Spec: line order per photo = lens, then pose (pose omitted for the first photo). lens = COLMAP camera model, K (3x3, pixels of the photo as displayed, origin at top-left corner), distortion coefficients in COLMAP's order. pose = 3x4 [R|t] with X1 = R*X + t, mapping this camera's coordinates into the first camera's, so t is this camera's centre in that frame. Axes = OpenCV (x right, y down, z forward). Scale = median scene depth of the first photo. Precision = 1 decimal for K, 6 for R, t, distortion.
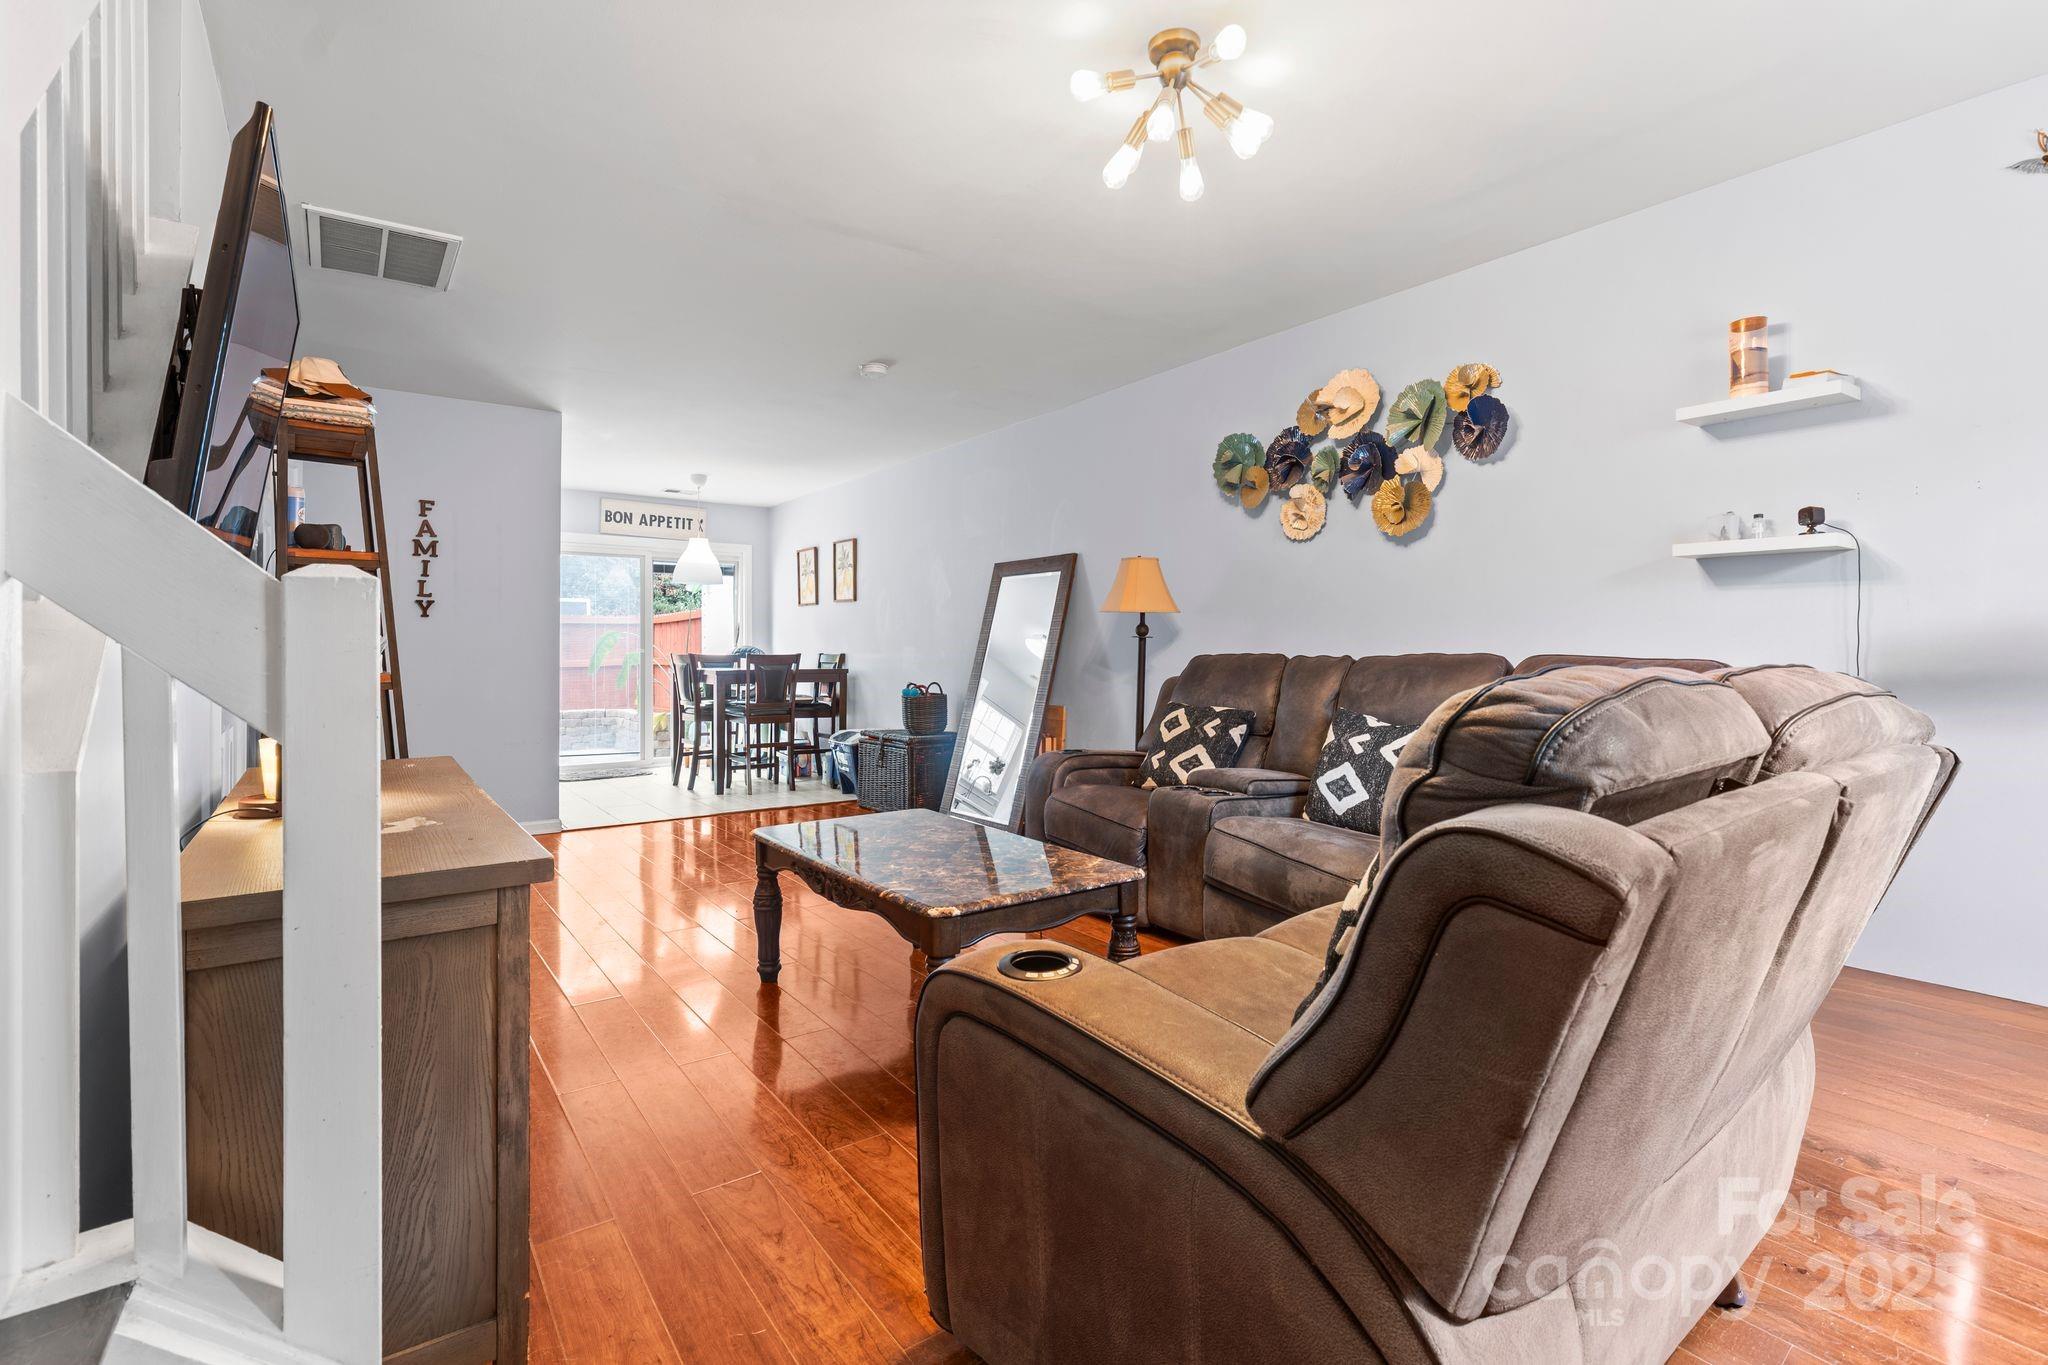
lens RADIAL K [[940.5, 0, 1024.4], [0, 940.5, 672.6], [0, 0, 1]] dist [-0.002358, 0.000082]
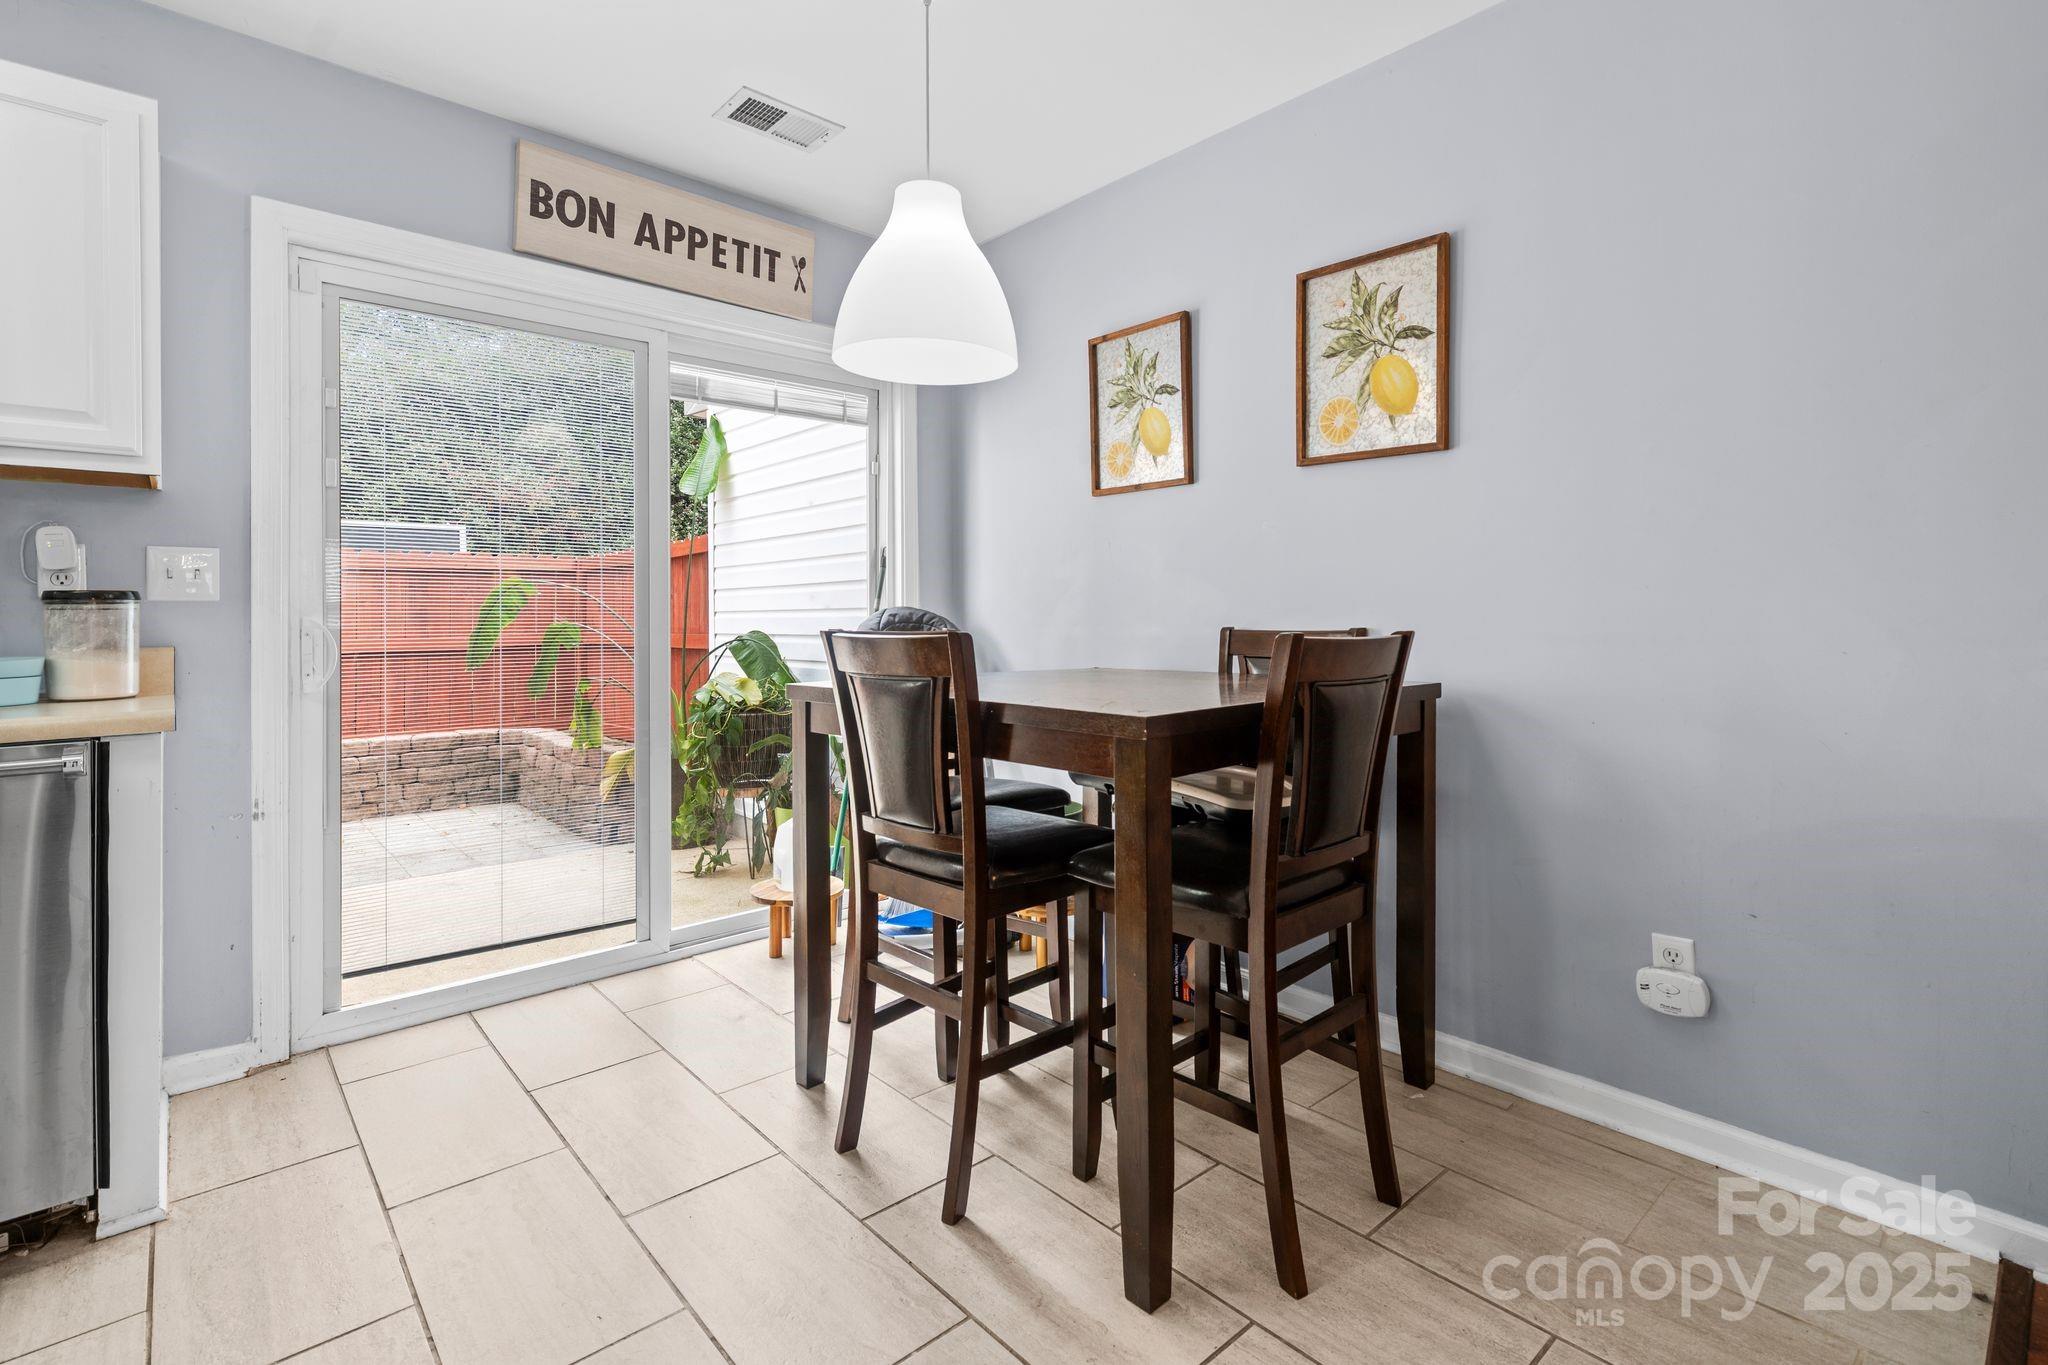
lens RADIAL K [[940.5, 0, 1049.1], [0, 940.5, 624.1], [0, 0, 1]] dist [-0.002358, 0.000082]
pose [[0.992247, 0.009469, 0.123919, -0.296511], [-0.007497, 0.999838, -0.016368, -0.014854], [-0.124054, 0.015312, 0.992157, 0.635207]]
